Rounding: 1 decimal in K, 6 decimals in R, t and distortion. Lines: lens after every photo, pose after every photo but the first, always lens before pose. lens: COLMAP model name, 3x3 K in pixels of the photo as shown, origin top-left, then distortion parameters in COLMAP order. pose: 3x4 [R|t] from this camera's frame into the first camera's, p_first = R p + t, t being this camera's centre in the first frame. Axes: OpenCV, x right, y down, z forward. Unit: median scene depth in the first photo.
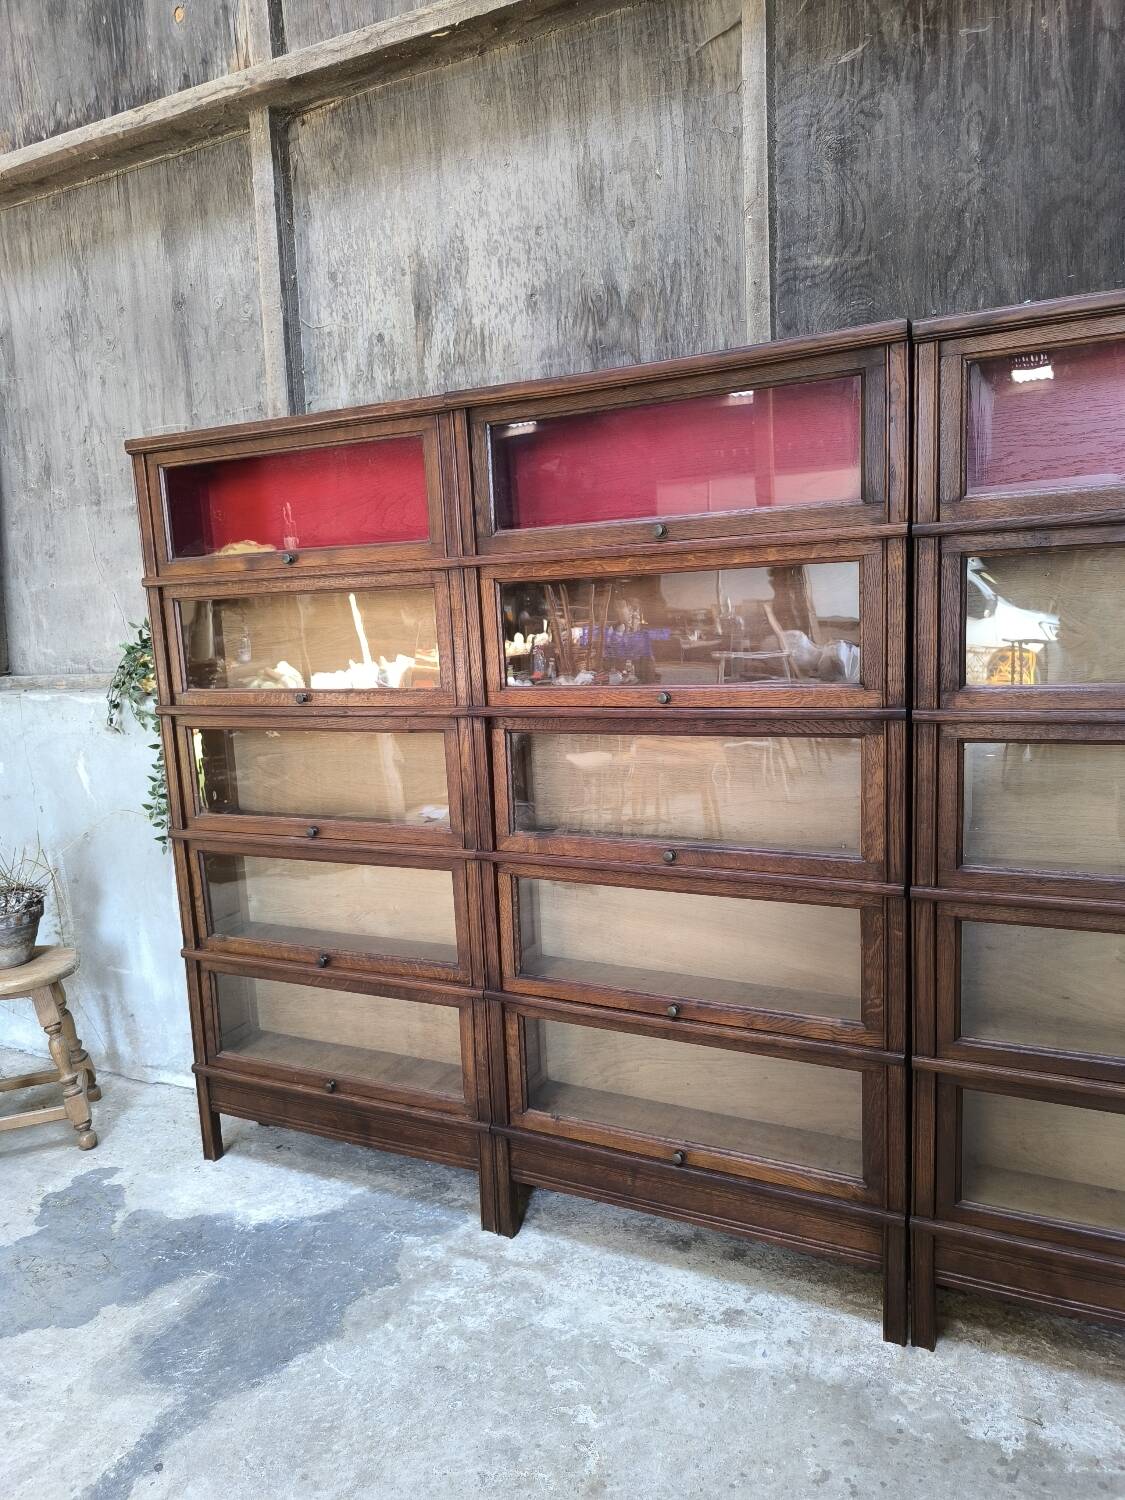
lens RADIAL K [[1031.2, 0, 568.4], [0, 1031.2, 751.3], [0, 0, 1]] dist [0.028487, -0.033613]
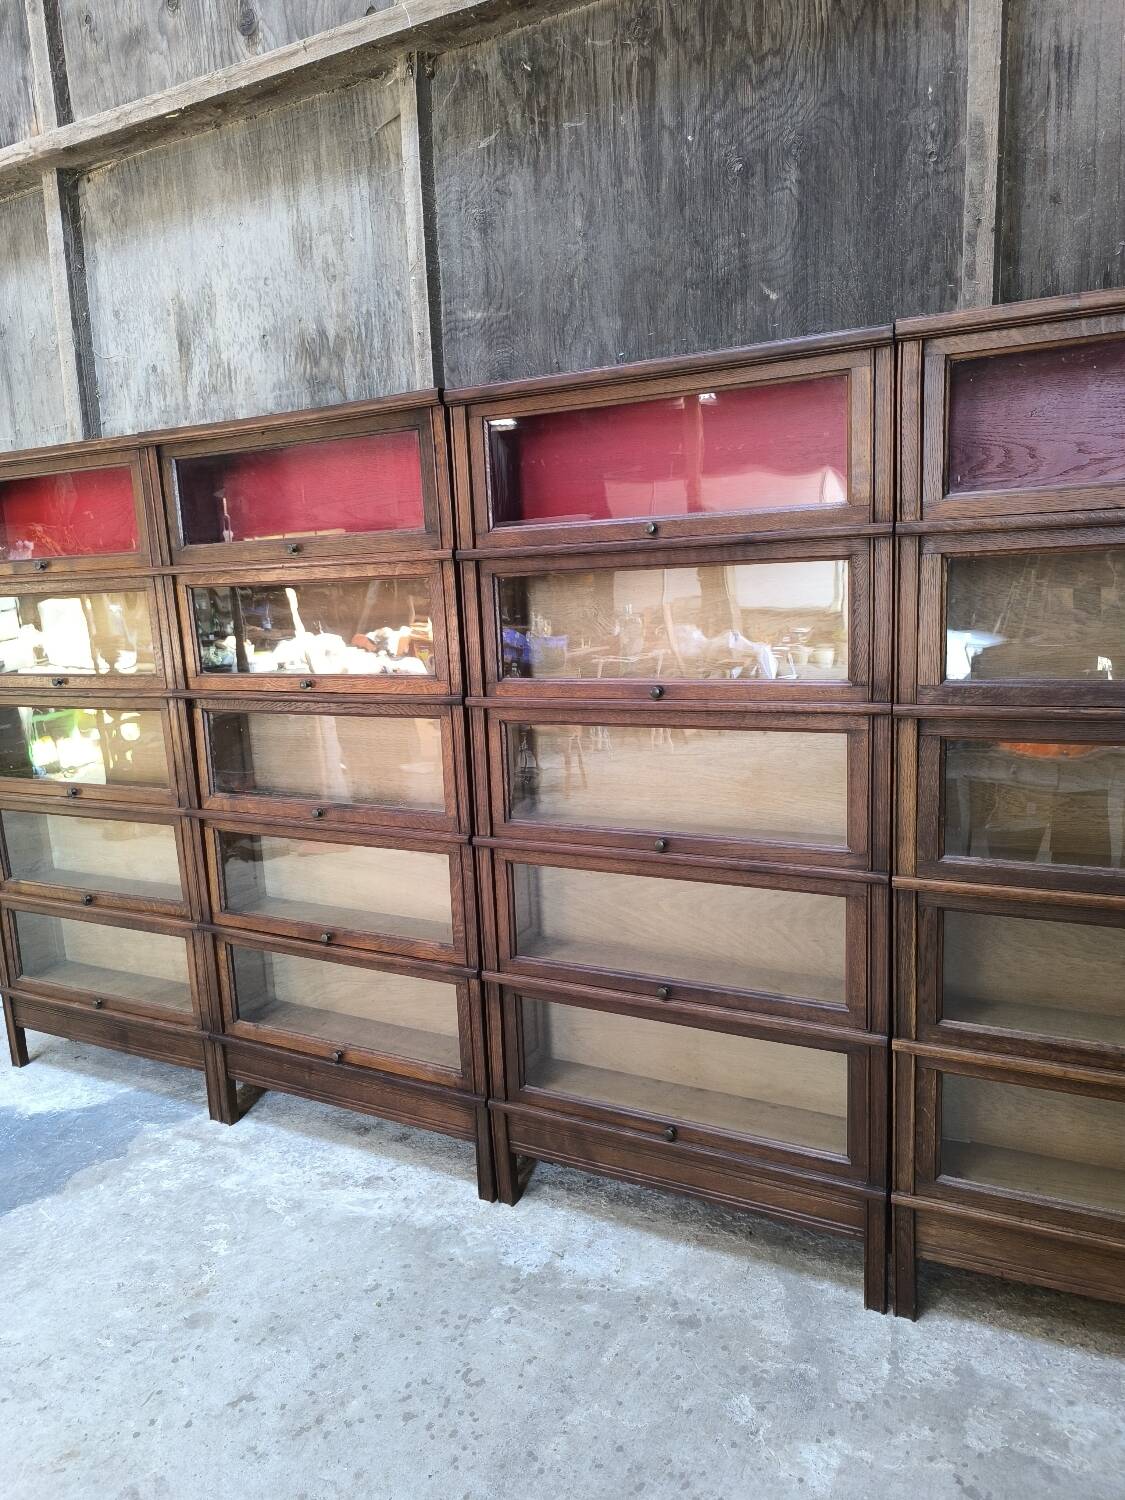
lens RADIAL K [[1030.5, 0, 562.1], [0, 1030.5, 748.4], [0, 0, 1]] dist [0.027975, -0.032201]
pose [[0.999642, 0.002525, -0.026639, 0.349162], [-0.001673, 0.999488, 0.031967, -0.012779], [0.026706, -0.031911, 0.999134, -0.184115]]
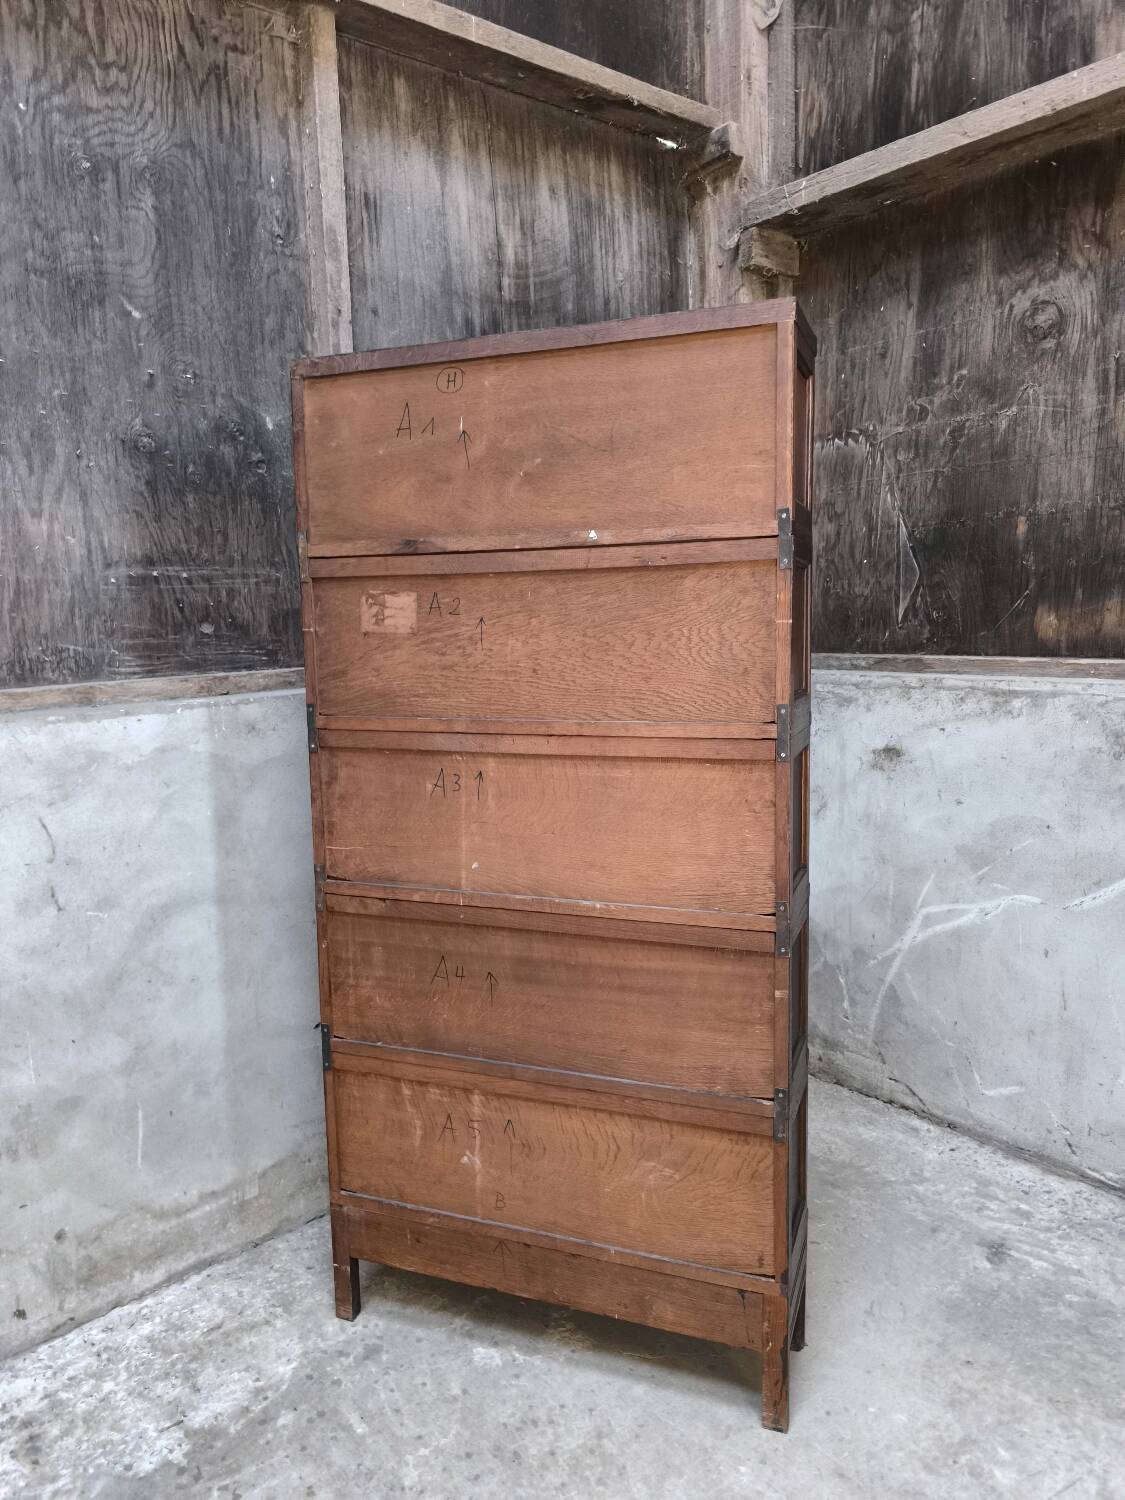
lens RADIAL K [[1031.9, 0, 563.4], [0, 1031.9, 751.9], [0, 0, 1]] dist [0.021555, -0.028325]
pose [[0.402408, -0.096022, 0.910411, -0.197194], [0.139930, 0.989249, 0.042487, -0.003154], [-0.904703, 0.110297, 0.411518, 0.111831]]
